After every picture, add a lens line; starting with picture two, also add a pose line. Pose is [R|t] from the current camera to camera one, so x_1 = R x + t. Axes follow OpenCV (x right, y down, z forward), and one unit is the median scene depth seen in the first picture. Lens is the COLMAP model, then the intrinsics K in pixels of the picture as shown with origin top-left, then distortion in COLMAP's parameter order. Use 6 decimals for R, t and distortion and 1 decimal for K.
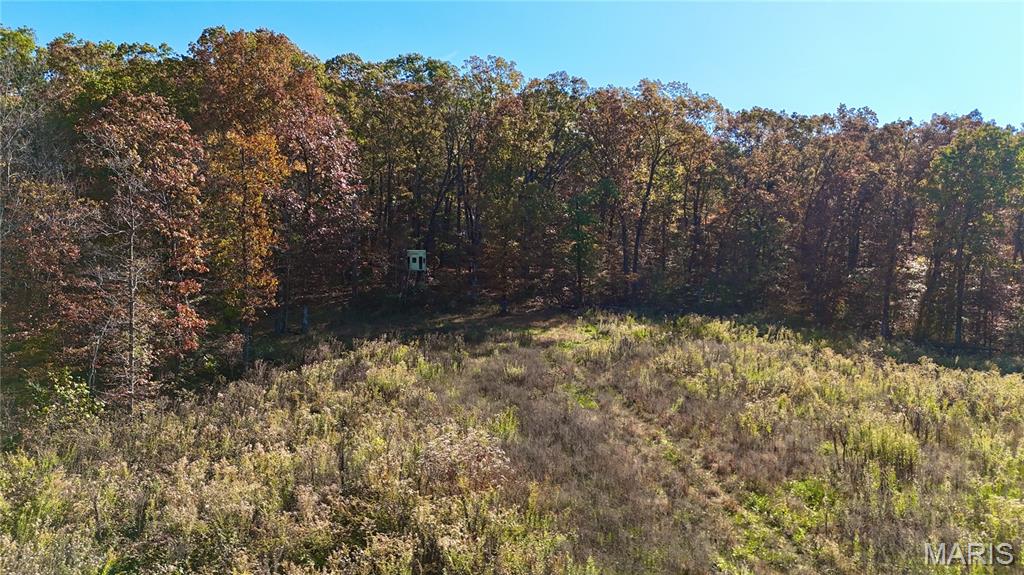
lens RADIAL K [[772.8, 0, 515.5], [0, 772.8, 290.7], [0, 0, 1]] dist [0.094936, -0.129065]
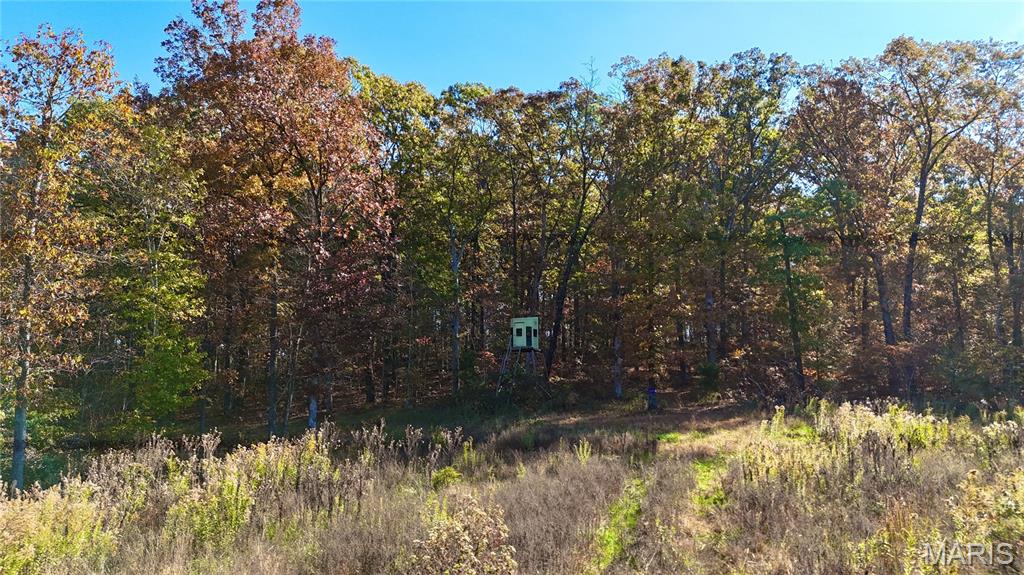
lens RADIAL K [[772.8, 0, 515.5], [0, 772.8, 290.7], [0, 0, 1]] dist [0.094936, -0.129065]
pose [[0.949466, -0.069217, -0.306142, 0.066190], [0.017646, 0.985609, -0.168115, 0.034624], [0.313373, 0.154218, 0.937024, 0.390843]]
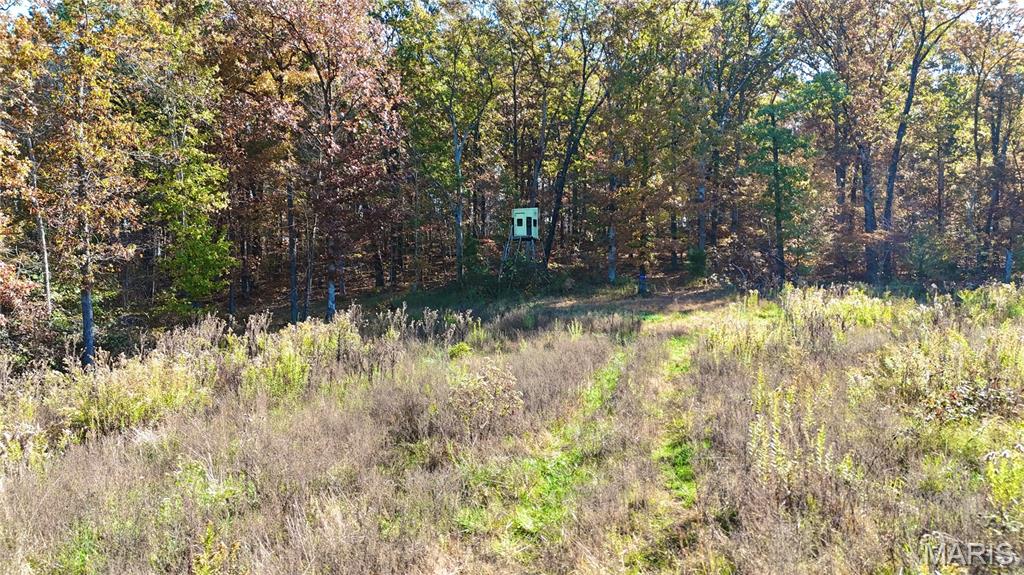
lens RADIAL K [[772.8, 0, 515.5], [0, 772.8, 290.7], [0, 0, 1]] dist [0.094936, -0.129065]
pose [[0.949780, -0.022726, -0.312091, 0.078828], [0.017649, 0.999662, -0.019081, 0.034317], [0.312419, 0.012614, 0.949861, 0.347698]]
